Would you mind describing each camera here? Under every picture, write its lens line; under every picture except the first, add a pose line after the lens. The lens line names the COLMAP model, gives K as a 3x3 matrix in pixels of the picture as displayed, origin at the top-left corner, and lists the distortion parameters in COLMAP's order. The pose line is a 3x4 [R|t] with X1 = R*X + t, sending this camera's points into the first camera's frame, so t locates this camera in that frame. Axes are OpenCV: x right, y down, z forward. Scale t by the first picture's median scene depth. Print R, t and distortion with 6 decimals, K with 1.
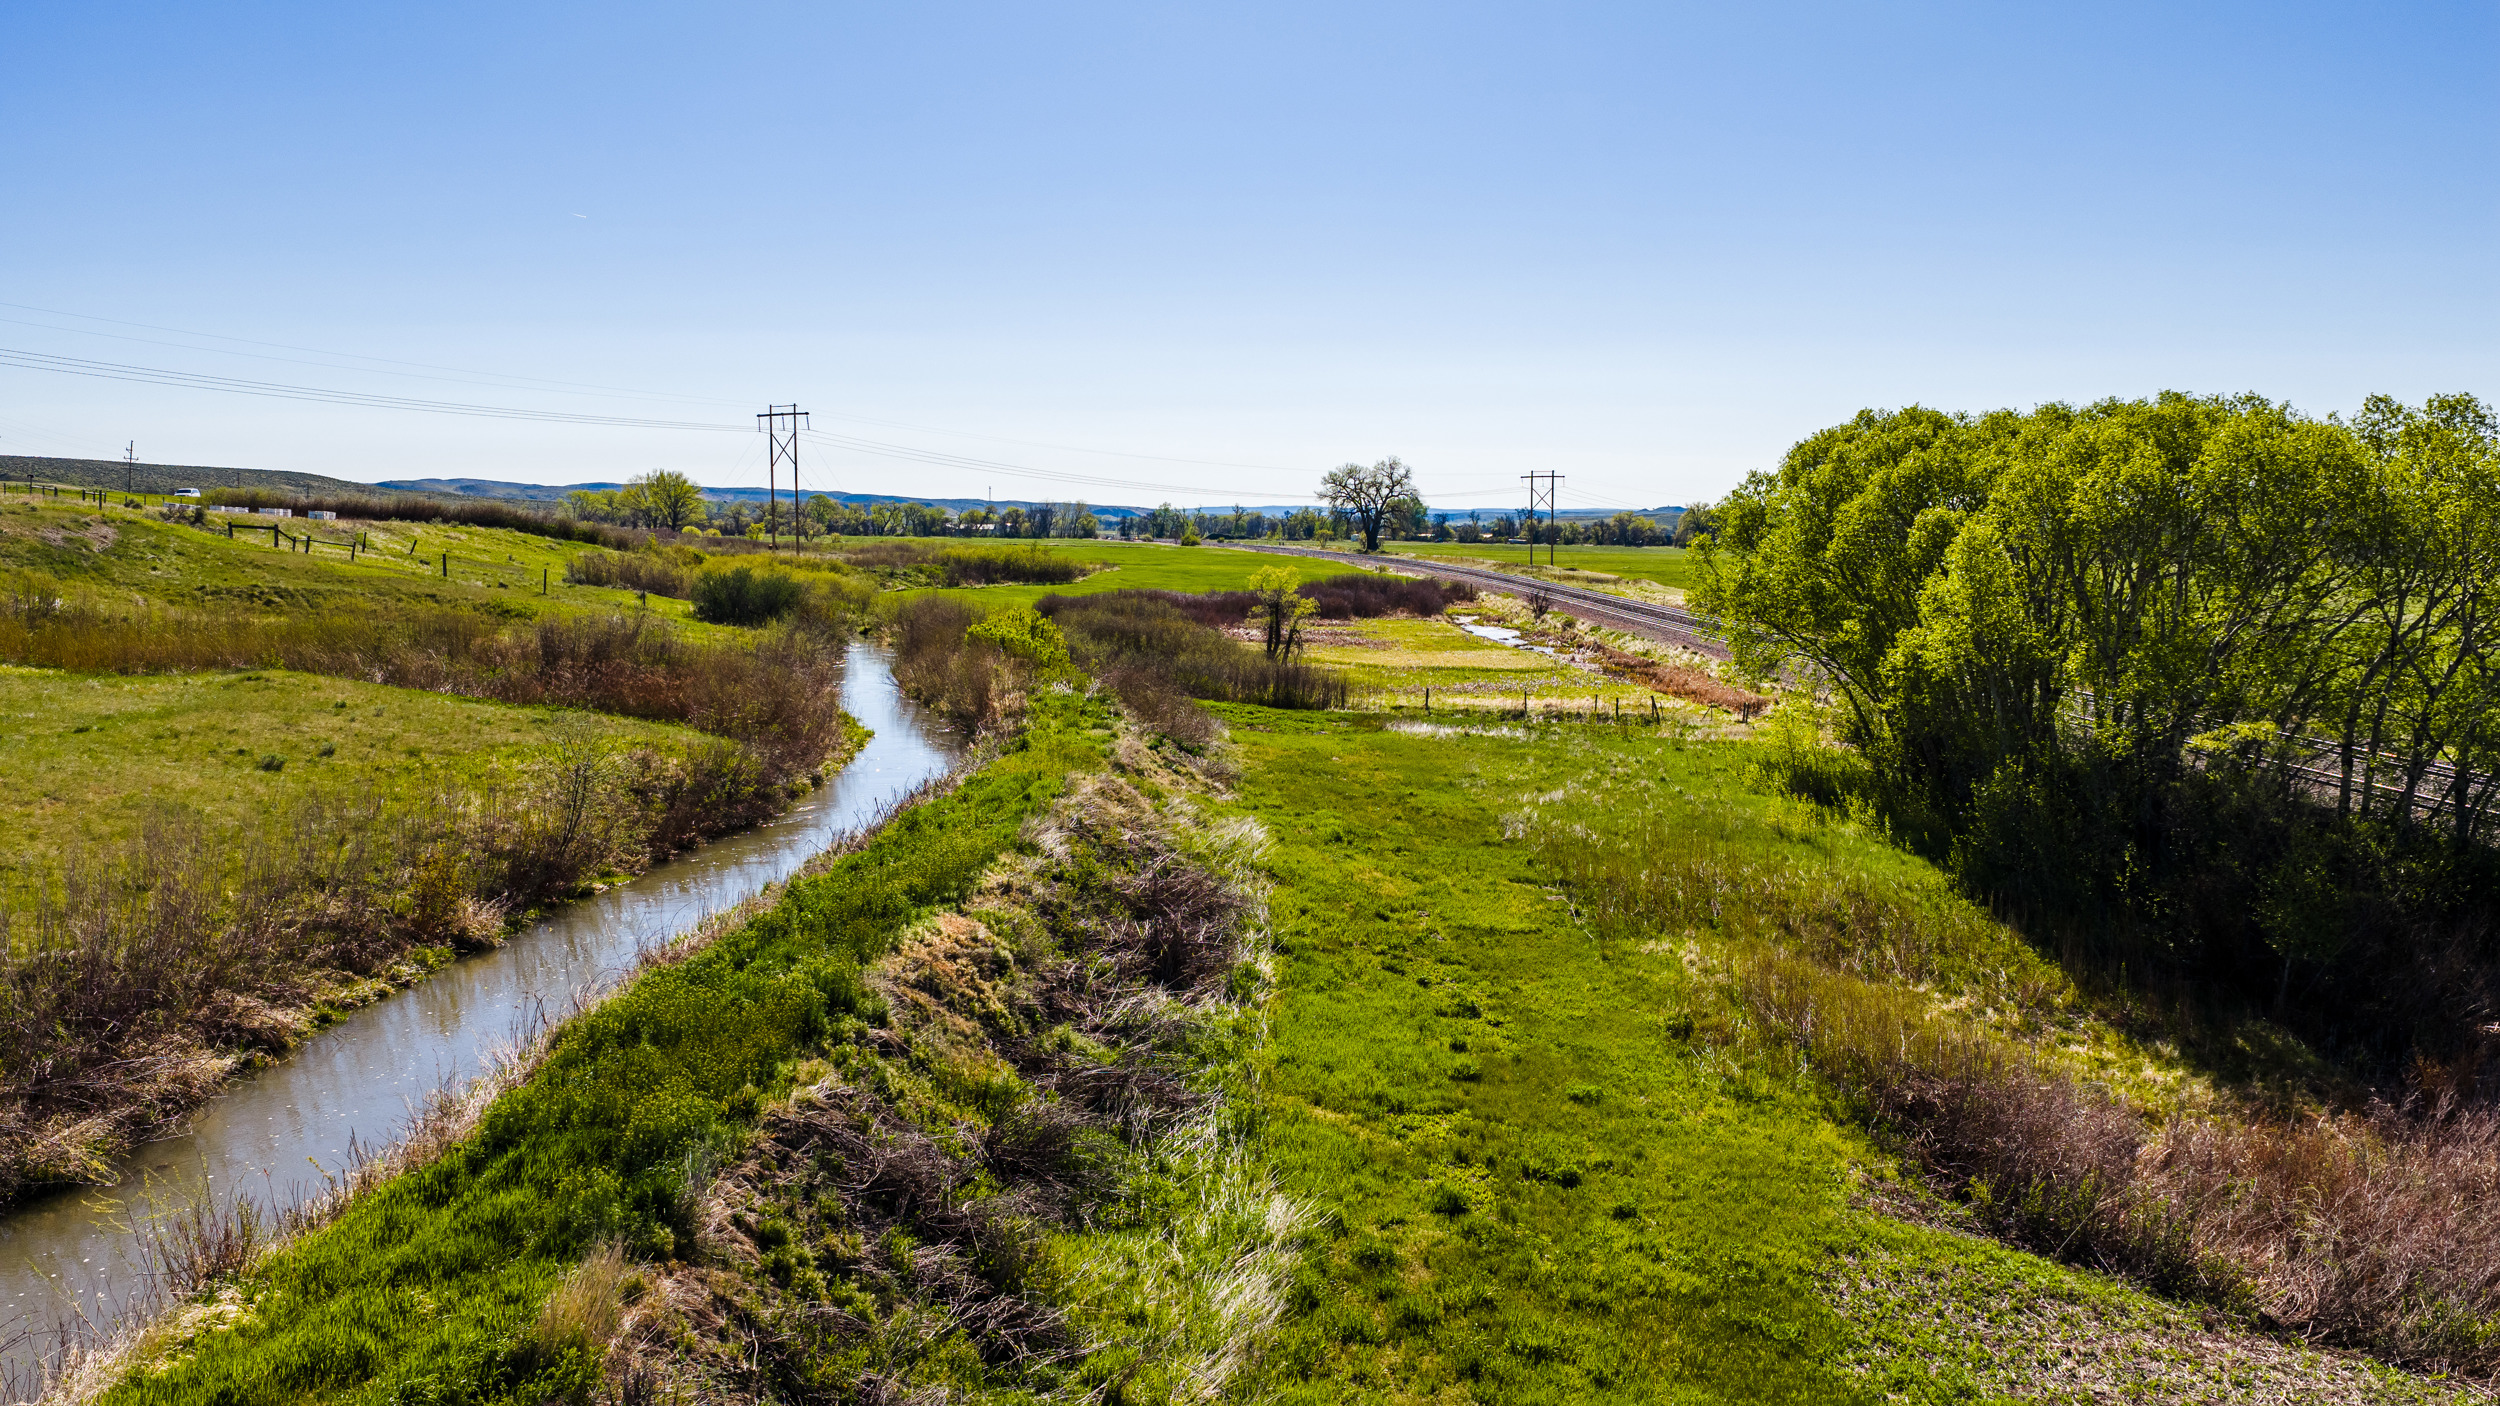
lens RADIAL K [[2067.2, 0, 1251.1], [0, 2067.2, 700.7], [0, 0, 1]] dist [0.039189, -0.071644]
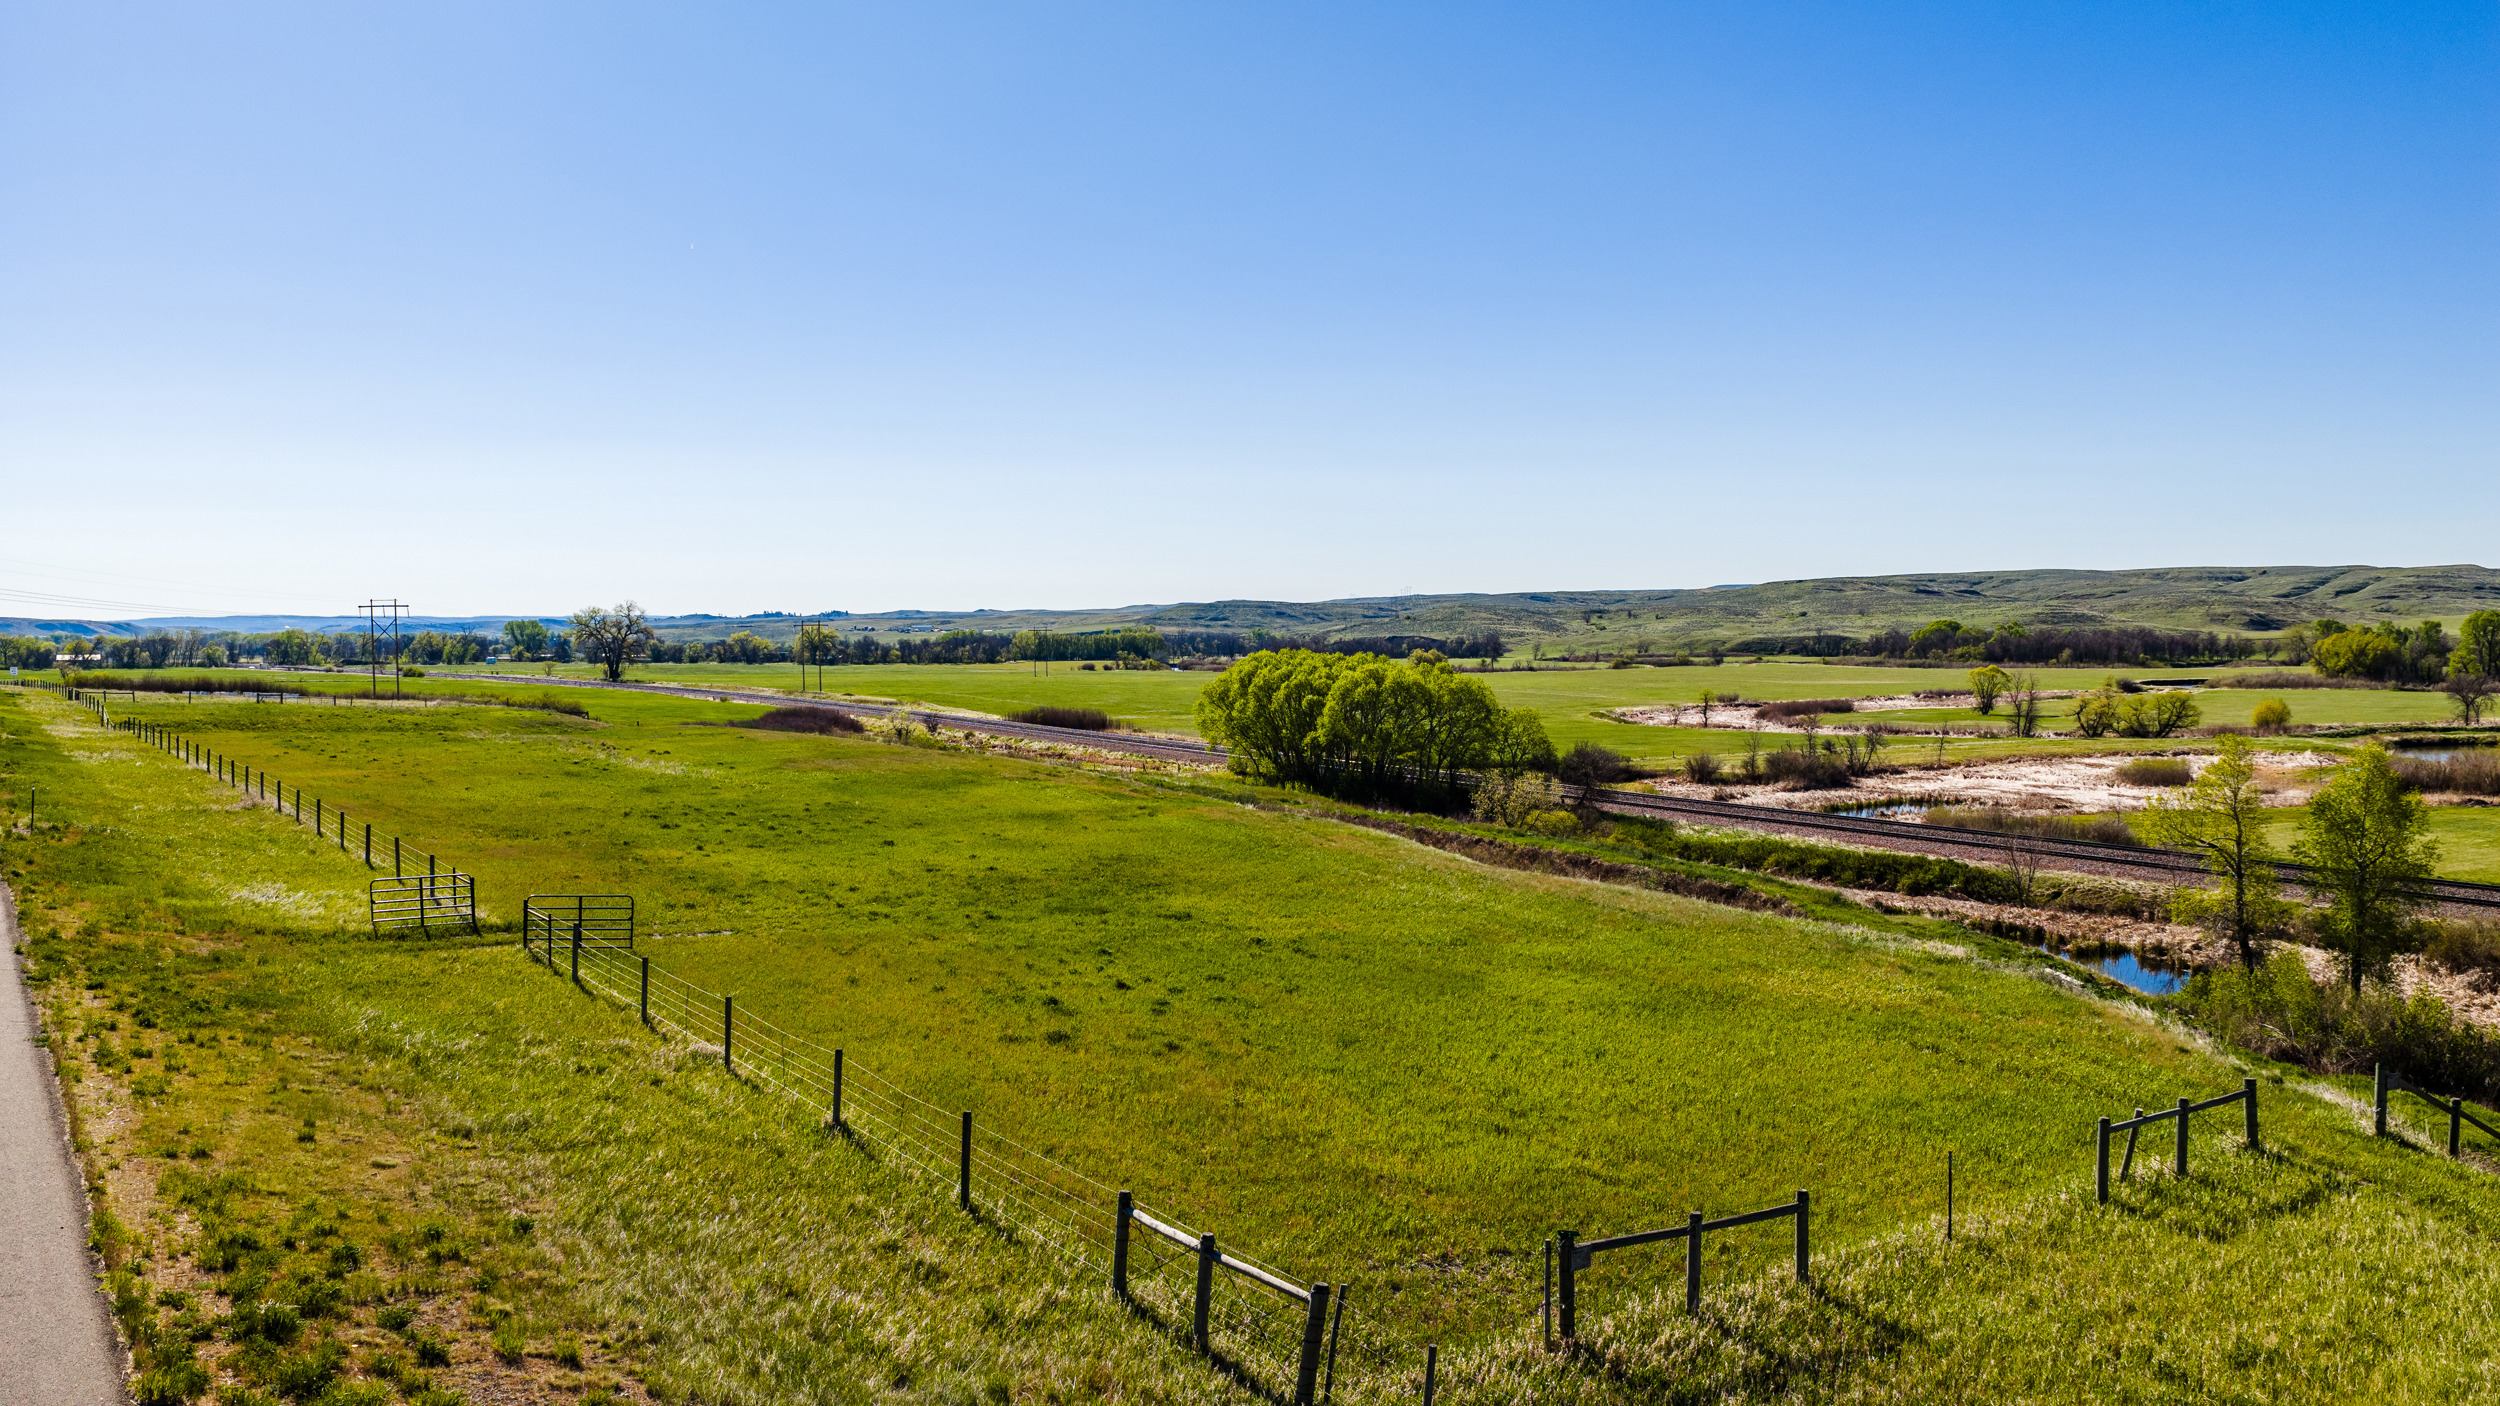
lens RADIAL K [[2067.2, 0, 1251.1], [0, 2067.2, 700.7], [0, 0, 1]] dist [0.039189, -0.071644]
pose [[0.893326, -0.029245, 0.448456, -0.150949], [0.051728, 0.997939, -0.037964, 0.004537], [-0.446422, 0.057112, 0.892998, -0.233780]]
